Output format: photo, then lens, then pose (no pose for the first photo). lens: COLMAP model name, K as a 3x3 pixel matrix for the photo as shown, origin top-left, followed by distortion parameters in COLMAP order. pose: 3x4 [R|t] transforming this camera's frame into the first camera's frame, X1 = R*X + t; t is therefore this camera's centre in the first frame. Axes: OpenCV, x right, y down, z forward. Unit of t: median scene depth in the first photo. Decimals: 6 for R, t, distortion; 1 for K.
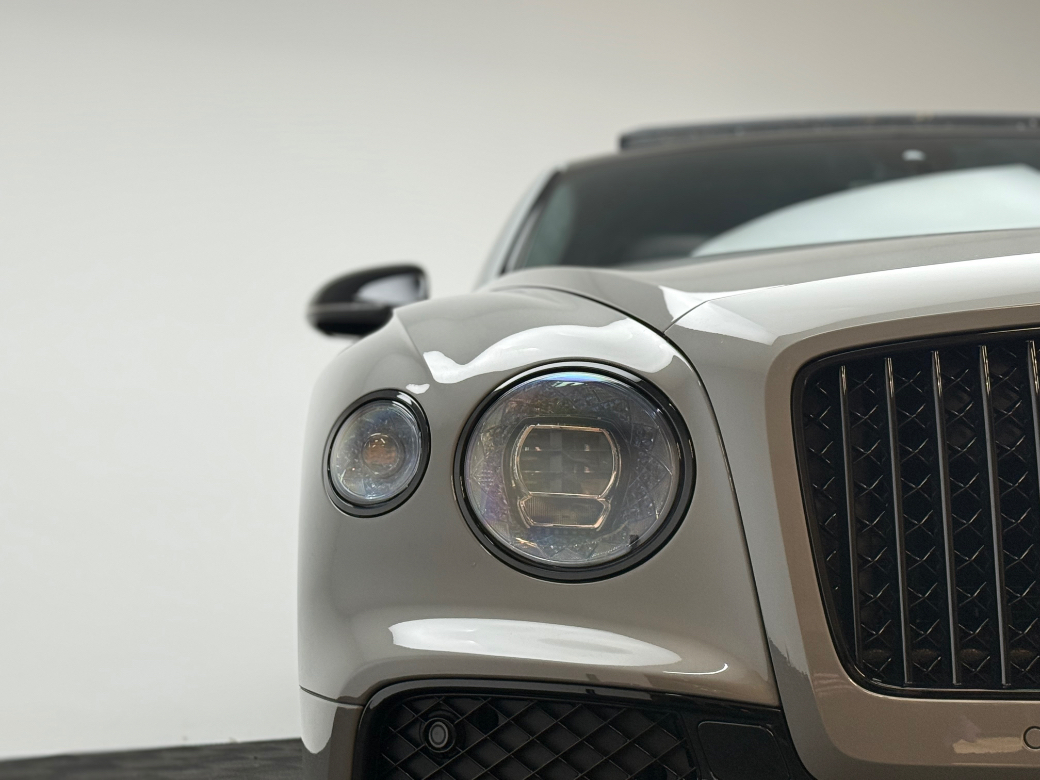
lens RADIAL K [[2054.0, 0, 518.8], [0, 2054.0, 389.6], [0, 0, 1]] dist [0.019167, 0.000000]
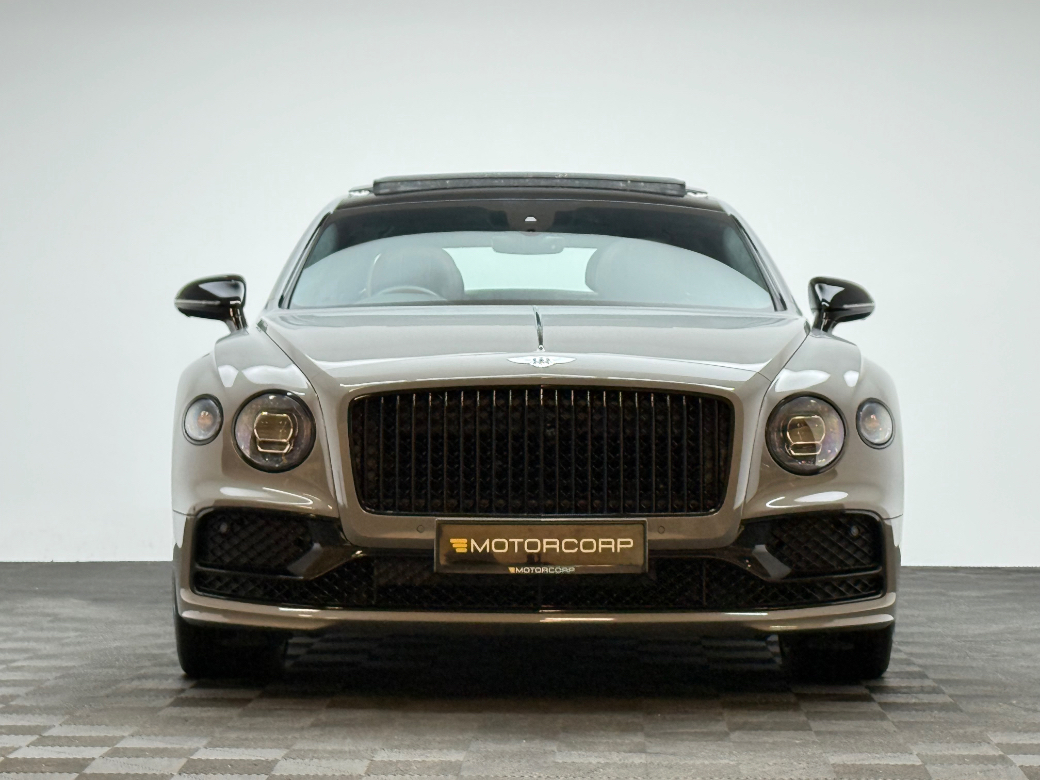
lens RADIAL K [[3072.6, 0, 520.3], [0, 3072.6, 389.6], [0, 0, 1]] dist [-0.174076, 0.000000]
pose [[0.999717, 0.019611, 0.013488, 0.289746], [-0.020668, 0.996309, 0.083312, -0.352203], [-0.011804, -0.083567, 0.996432, -2.971651]]
